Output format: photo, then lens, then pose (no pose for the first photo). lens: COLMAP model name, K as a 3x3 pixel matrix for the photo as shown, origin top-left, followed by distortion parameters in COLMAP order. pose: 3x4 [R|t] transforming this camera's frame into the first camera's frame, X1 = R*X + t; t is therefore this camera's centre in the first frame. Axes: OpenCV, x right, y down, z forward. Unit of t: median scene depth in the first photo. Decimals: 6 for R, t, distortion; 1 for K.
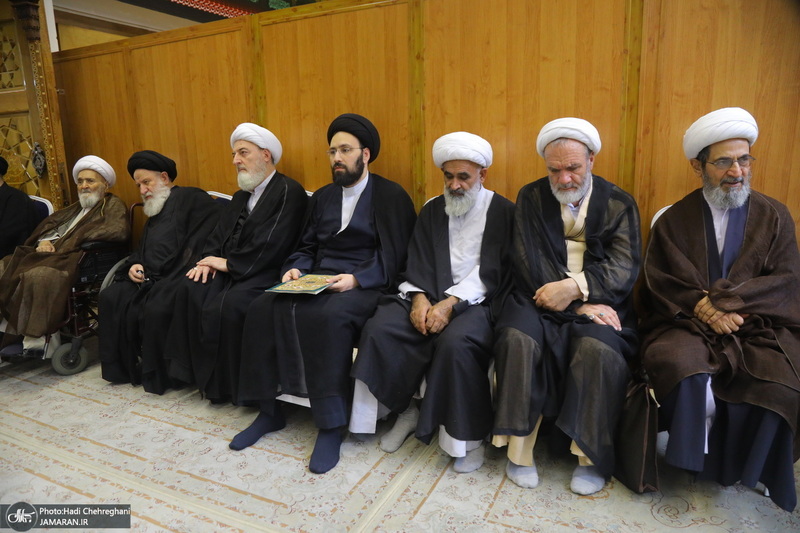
lens RADIAL K [[579.6, 0, 398.3], [0, 579.6, 306.2], [0, 0, 1]] dist [-0.121758, 0.077119]
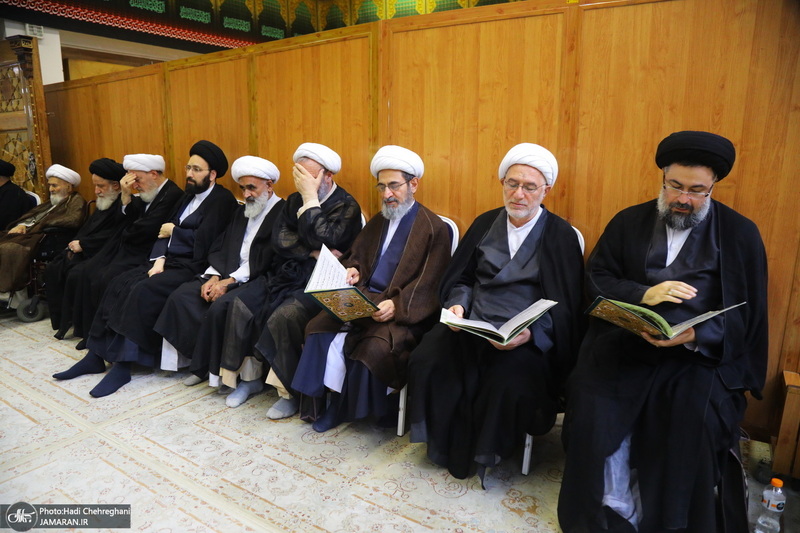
lens RADIAL K [[579.6, 0, 398.3], [0, 579.6, 306.2], [0, 0, 1]] dist [-0.121758, 0.077119]
pose [[0.986167, 0.071070, -0.149743, 0.519718], [-0.073370, 0.997256, -0.009884, 0.030568], [0.148630, 0.020734, 0.988676, -0.220228]]
